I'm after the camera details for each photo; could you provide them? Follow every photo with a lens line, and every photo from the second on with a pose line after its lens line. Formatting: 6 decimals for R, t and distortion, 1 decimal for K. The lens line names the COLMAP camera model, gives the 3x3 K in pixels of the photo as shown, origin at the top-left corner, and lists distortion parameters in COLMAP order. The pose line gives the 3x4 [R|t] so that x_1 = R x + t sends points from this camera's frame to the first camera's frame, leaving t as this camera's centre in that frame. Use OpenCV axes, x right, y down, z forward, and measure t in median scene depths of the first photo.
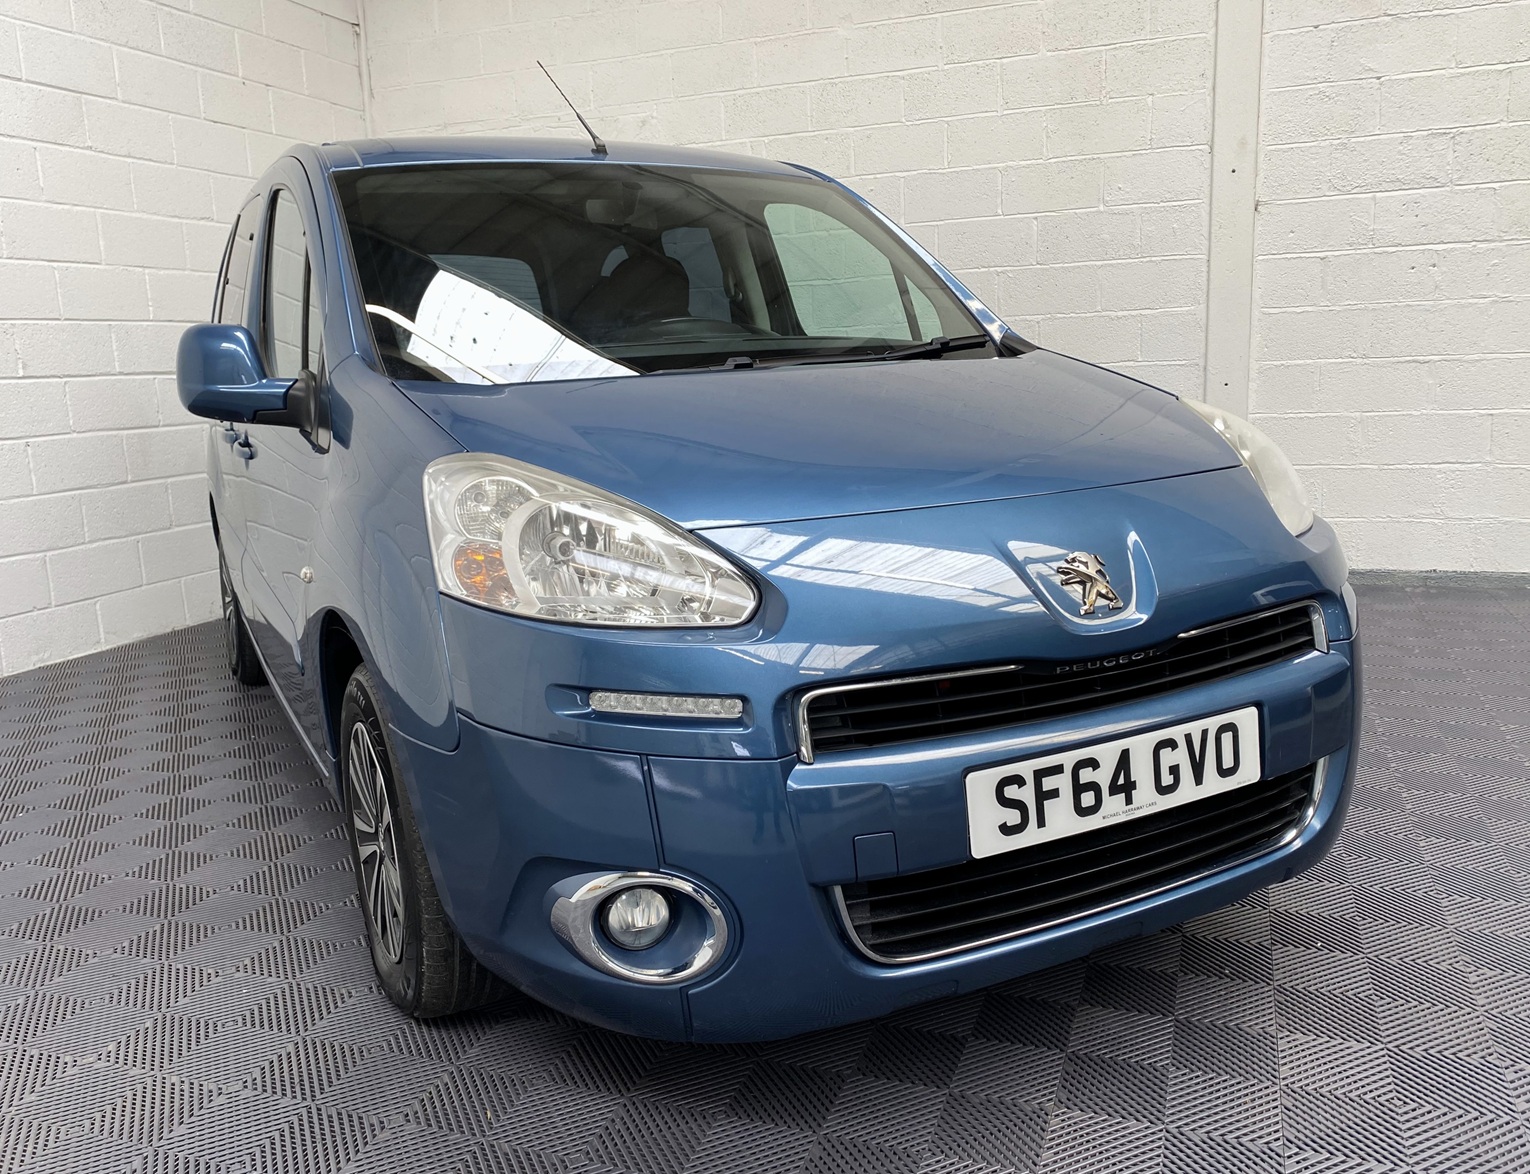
lens RADIAL K [[1105.5, 0, 598.1], [0, 1105.5, 528.6], [0, 0, 1]] dist [0.063723, -0.089780]
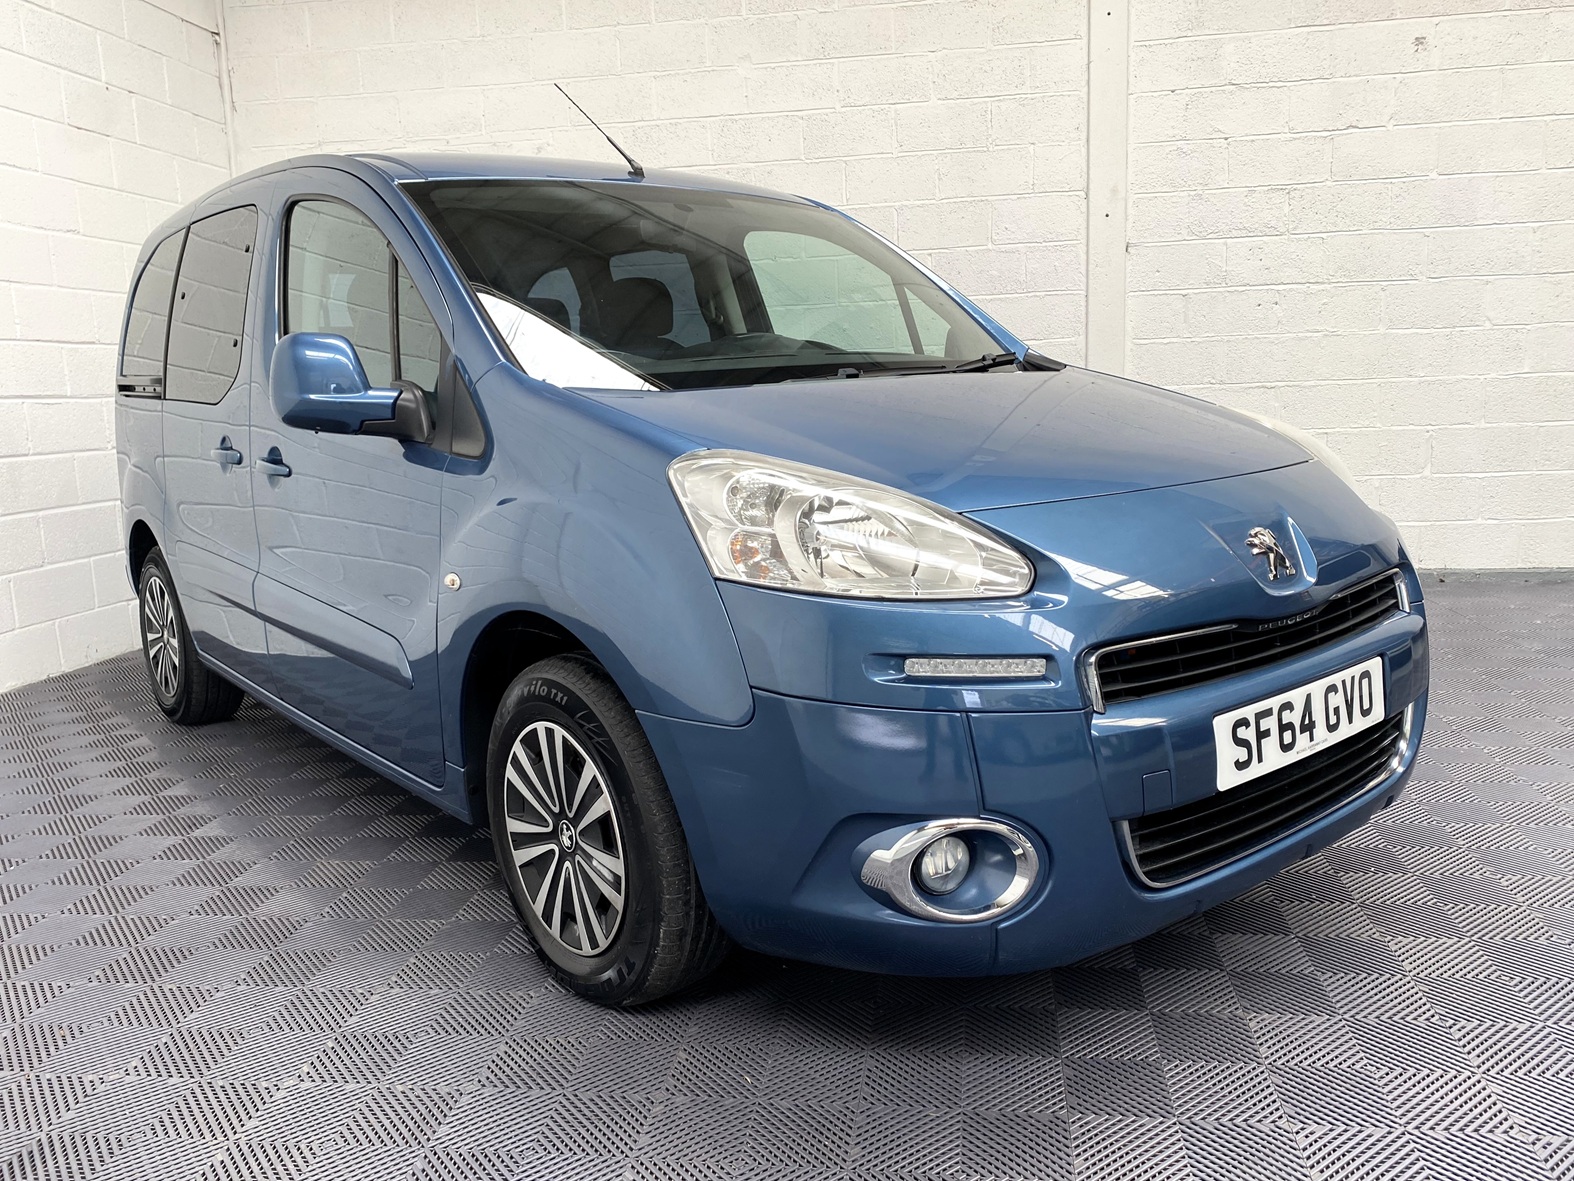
lens RADIAL K [[1145.1, 0, 580.7], [0, 1145.1, 541.3], [0, 0, 1]] dist [0.060288, -0.085417]
pose [[0.982352, -0.019847, 0.185984, -0.494328], [0.024467, 0.999446, -0.022581, 0.045612], [-0.185433, 0.026733, 0.982293, -0.054471]]
